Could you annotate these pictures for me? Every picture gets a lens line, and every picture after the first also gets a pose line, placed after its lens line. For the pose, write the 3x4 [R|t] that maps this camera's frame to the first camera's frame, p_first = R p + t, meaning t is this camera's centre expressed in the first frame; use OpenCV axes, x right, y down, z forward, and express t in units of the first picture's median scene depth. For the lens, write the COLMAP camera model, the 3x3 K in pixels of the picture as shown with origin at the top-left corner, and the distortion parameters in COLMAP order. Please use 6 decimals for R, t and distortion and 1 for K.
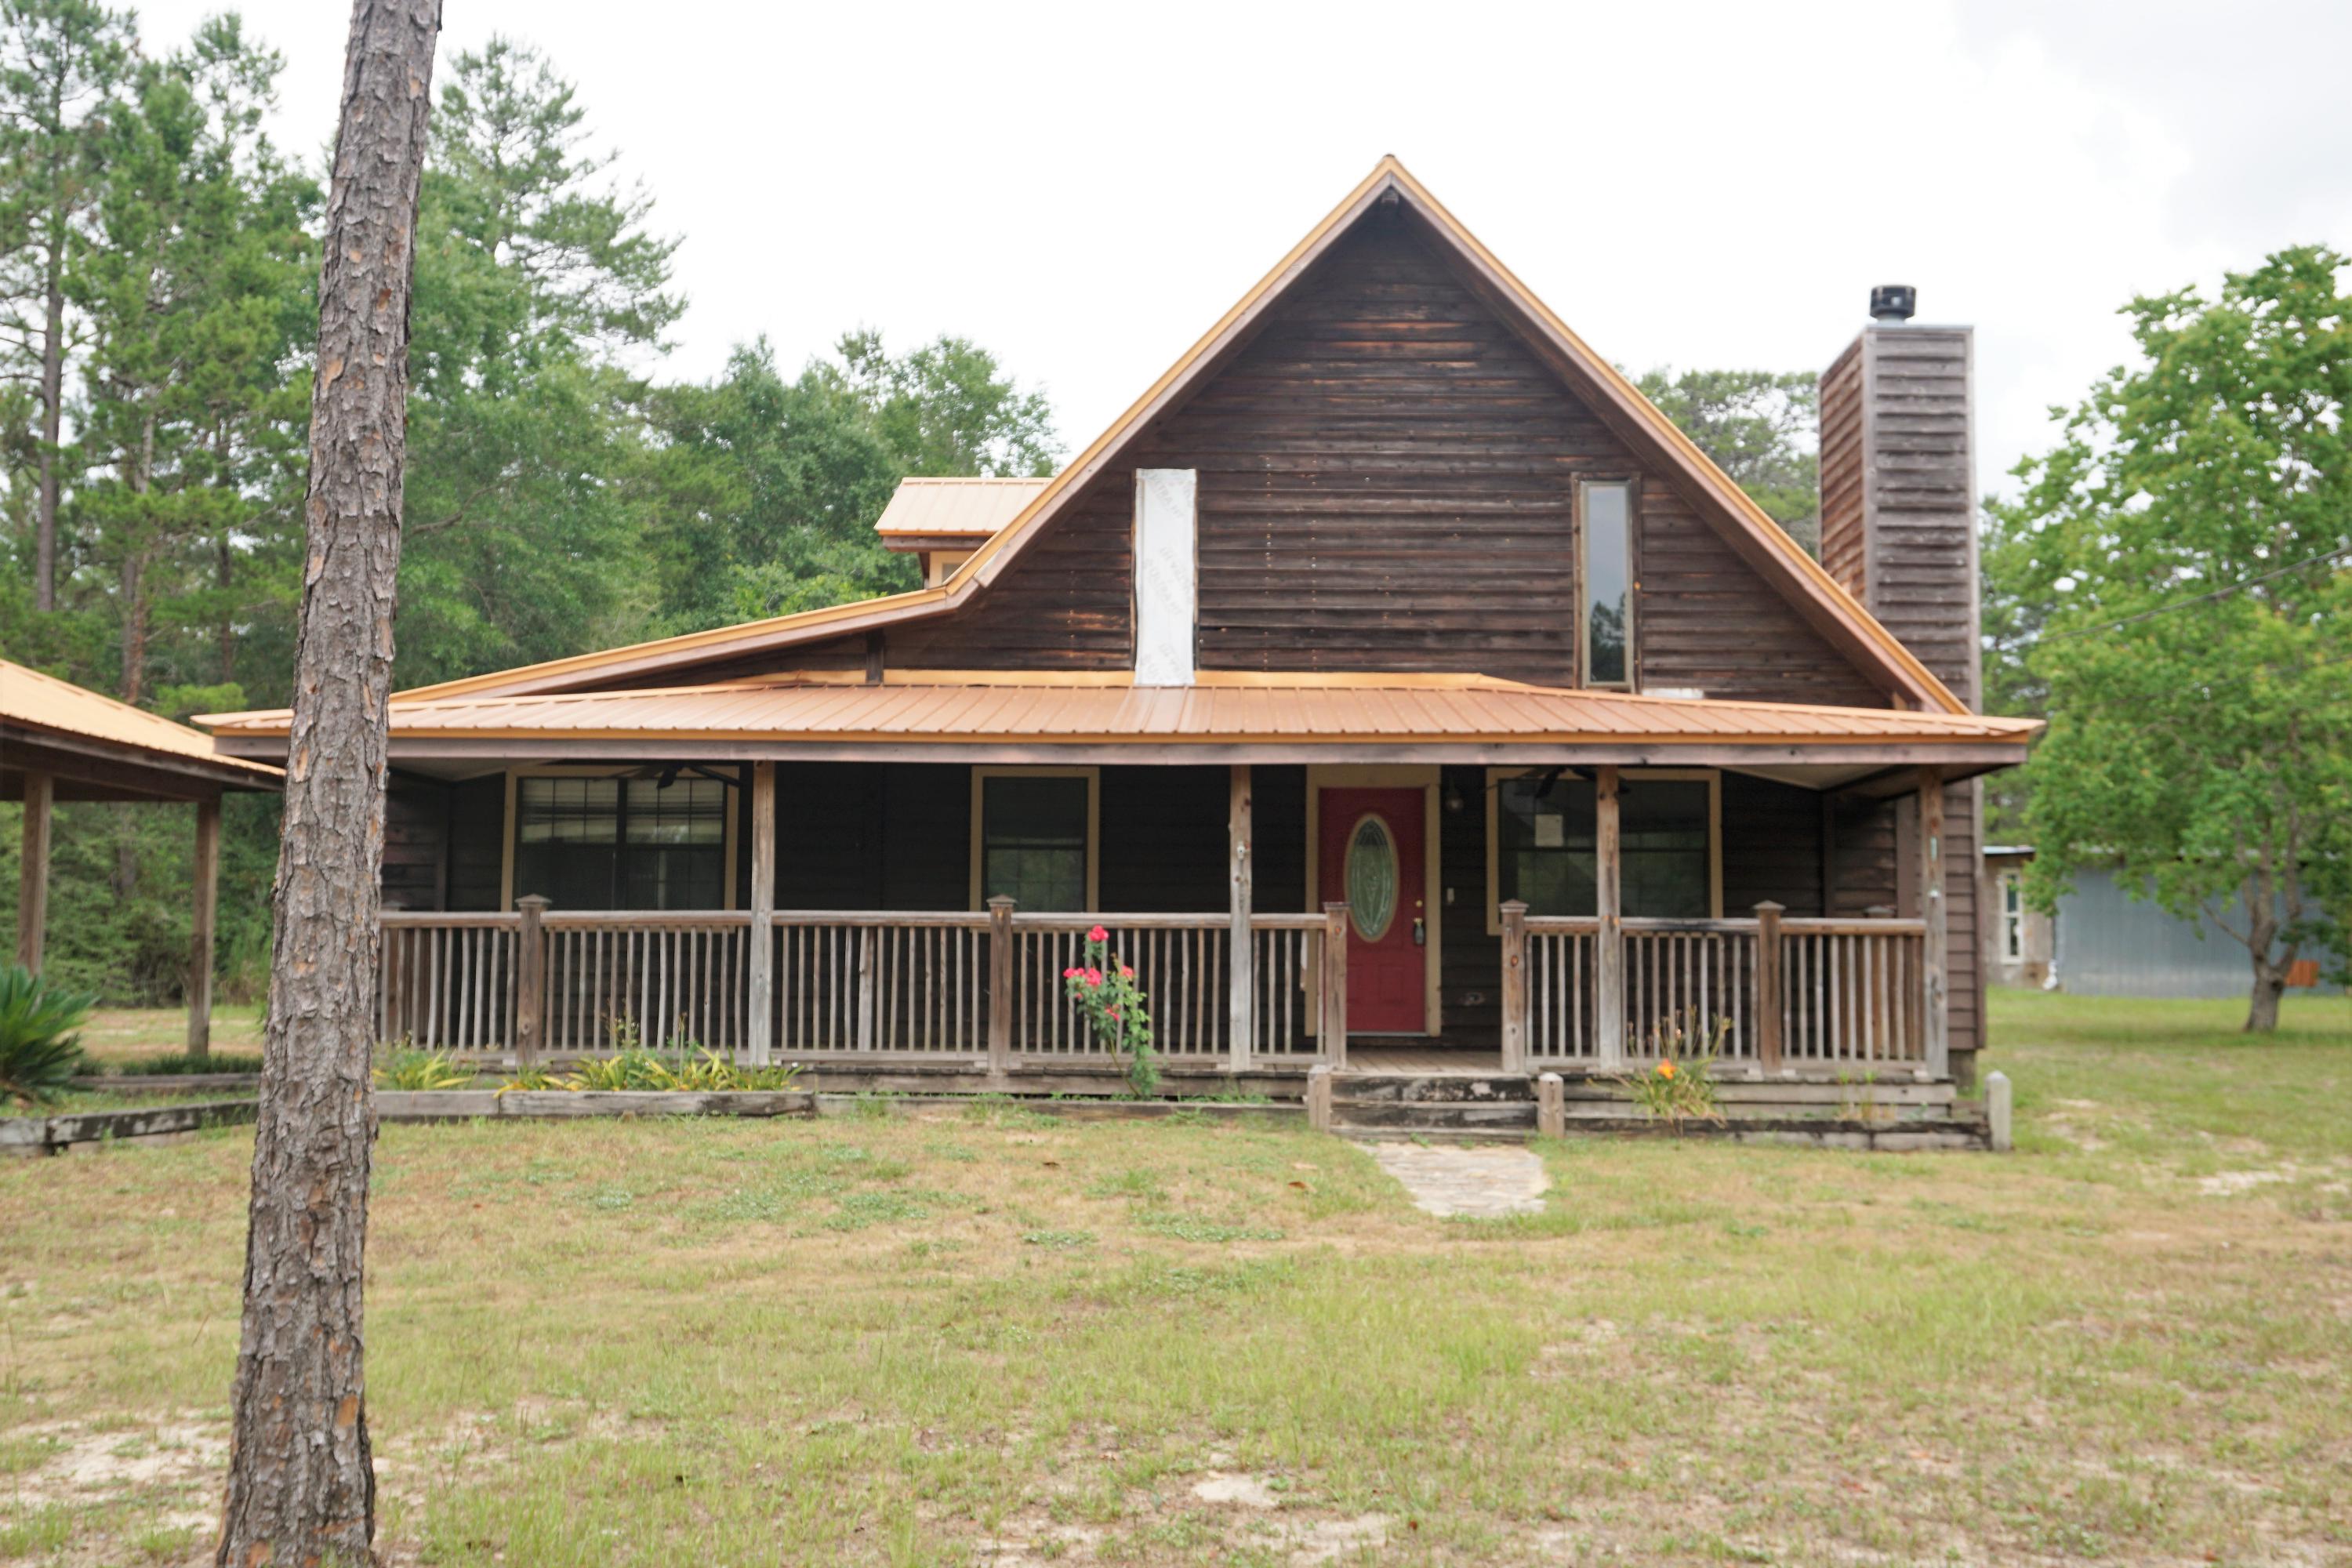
lens RADIAL K [[2301.5, 0, 1176.0], [0, 2301.5, 784.0], [0, 0, 1]] dist [-0.012703, 0.013631]
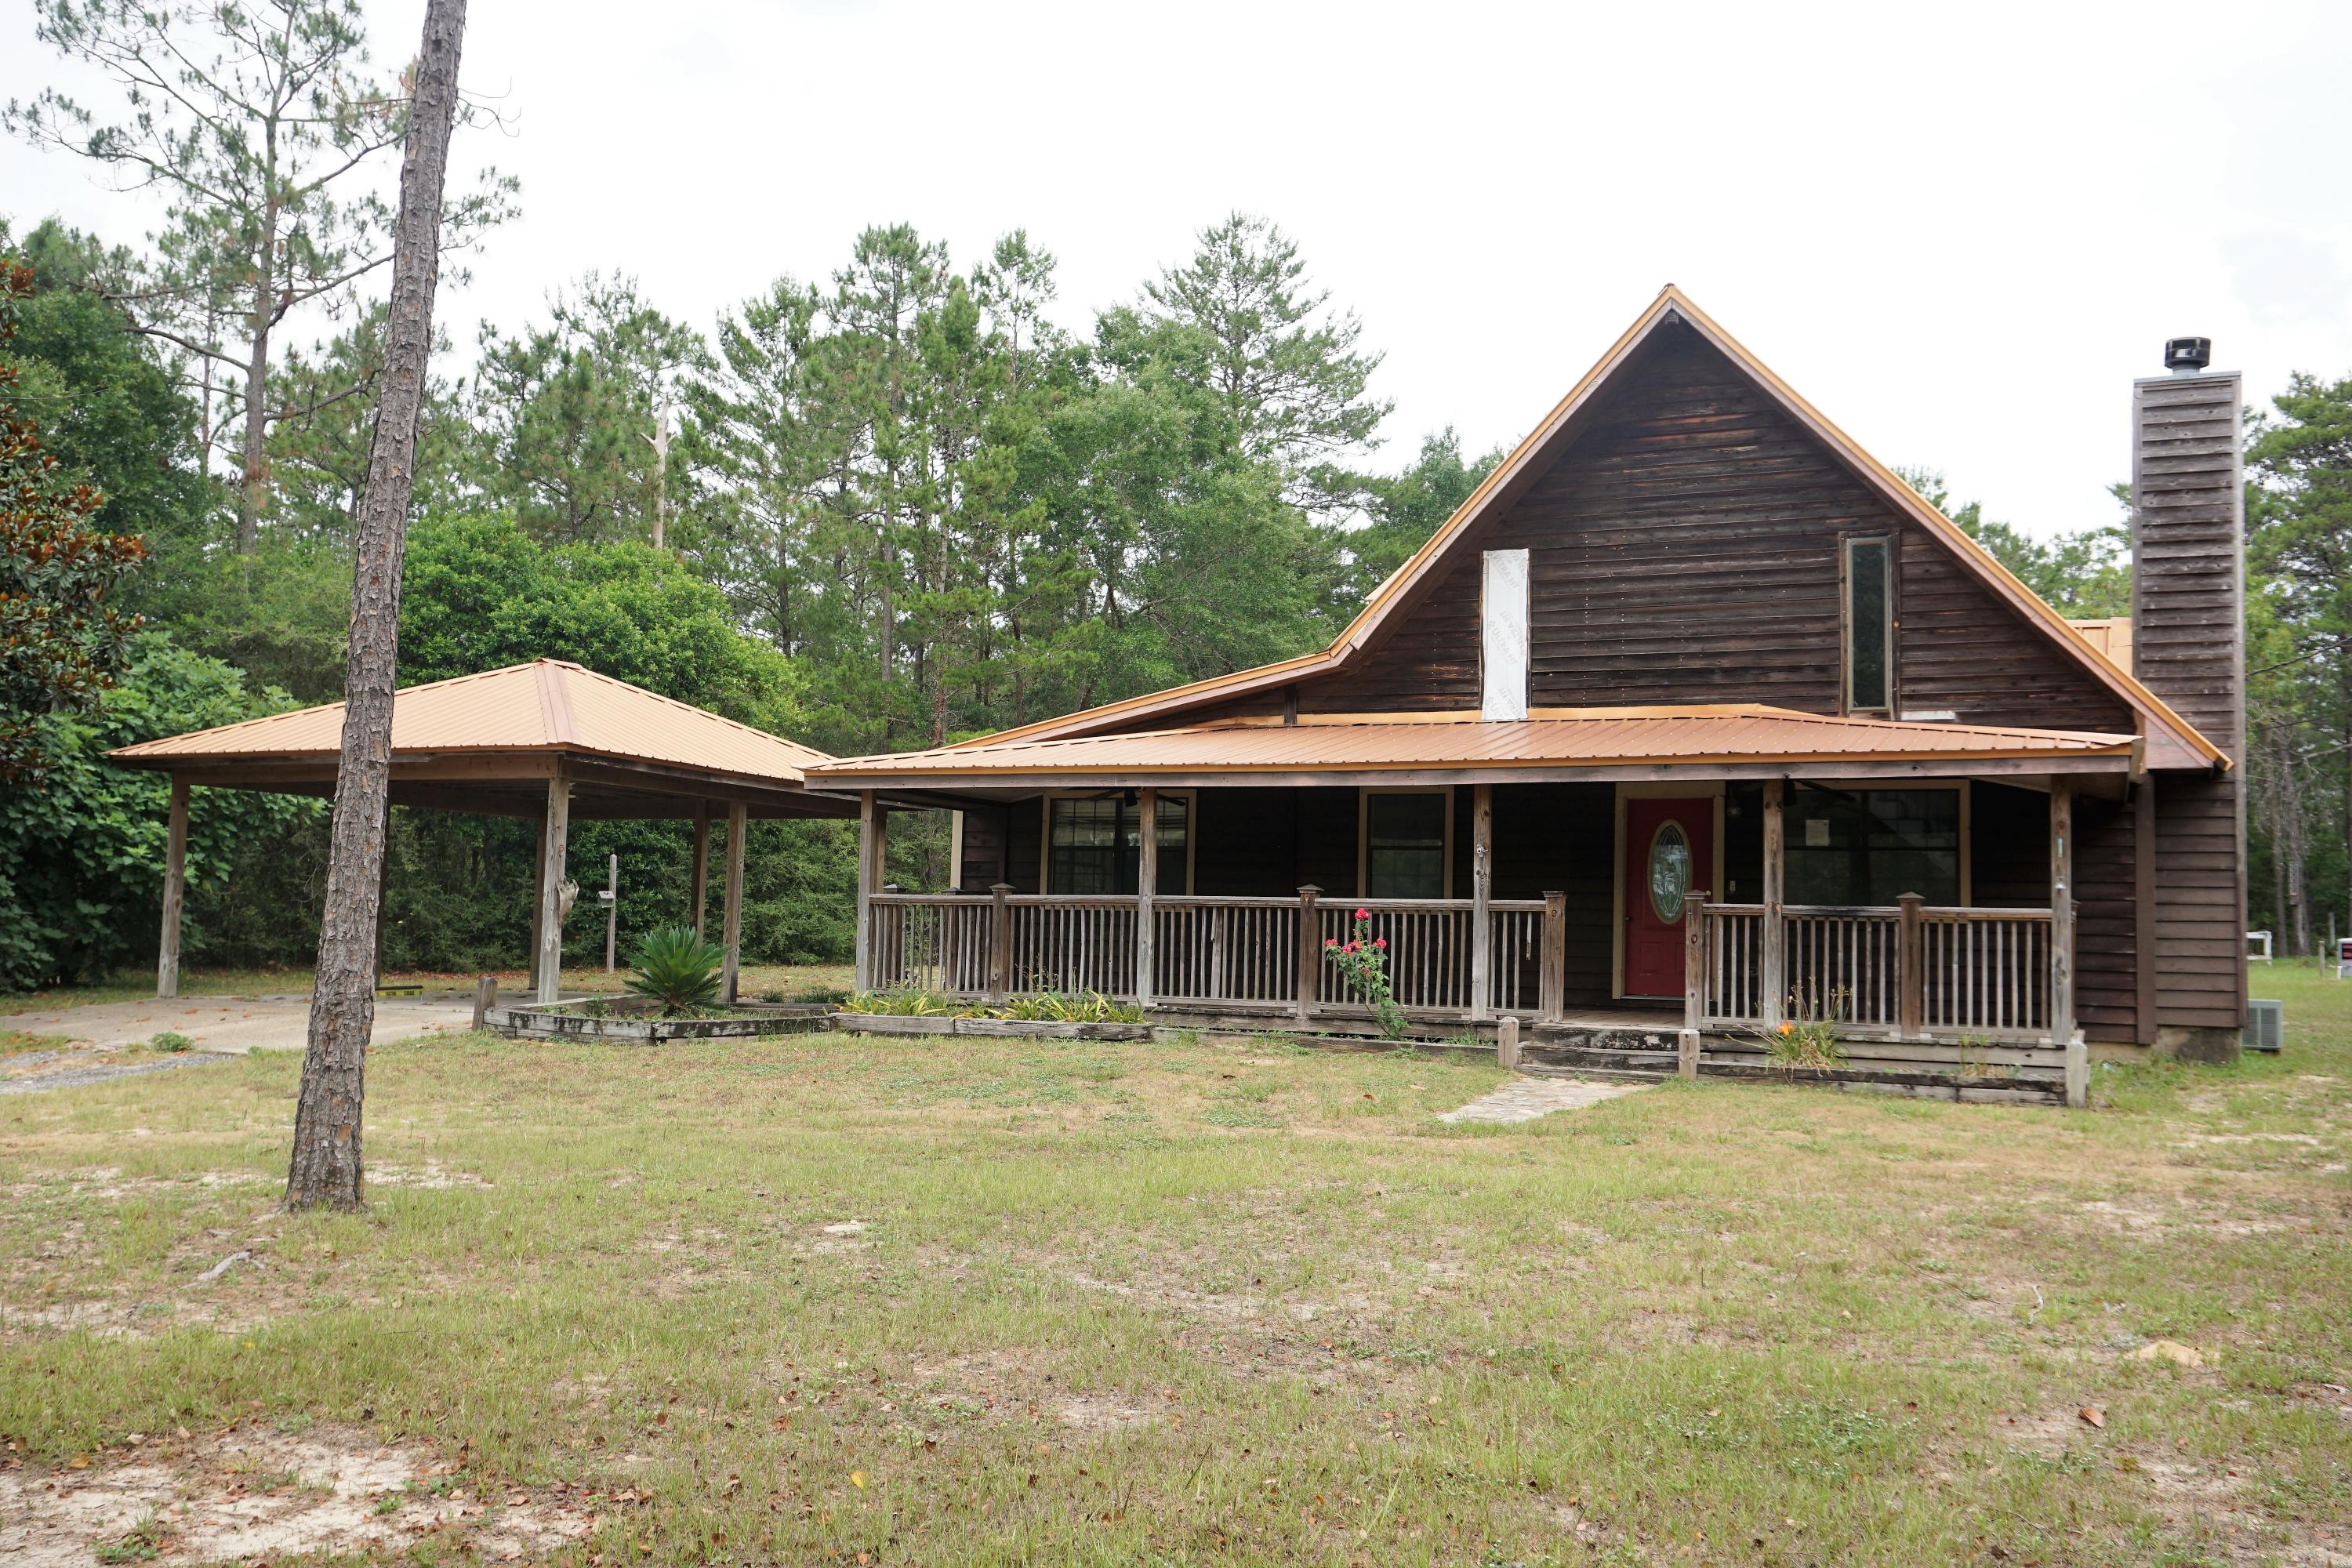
lens RADIAL K [[2007.8, 0, 1176.0], [0, 2007.8, 784.0], [0, 0, 1]] dist [-0.012439, 0.000244]
pose [[0.916852, -0.016118, -0.398903, 0.275462], [0.015014, 0.999870, -0.005892, -0.003962], [0.398946, -0.000587, 0.916974, -0.089438]]
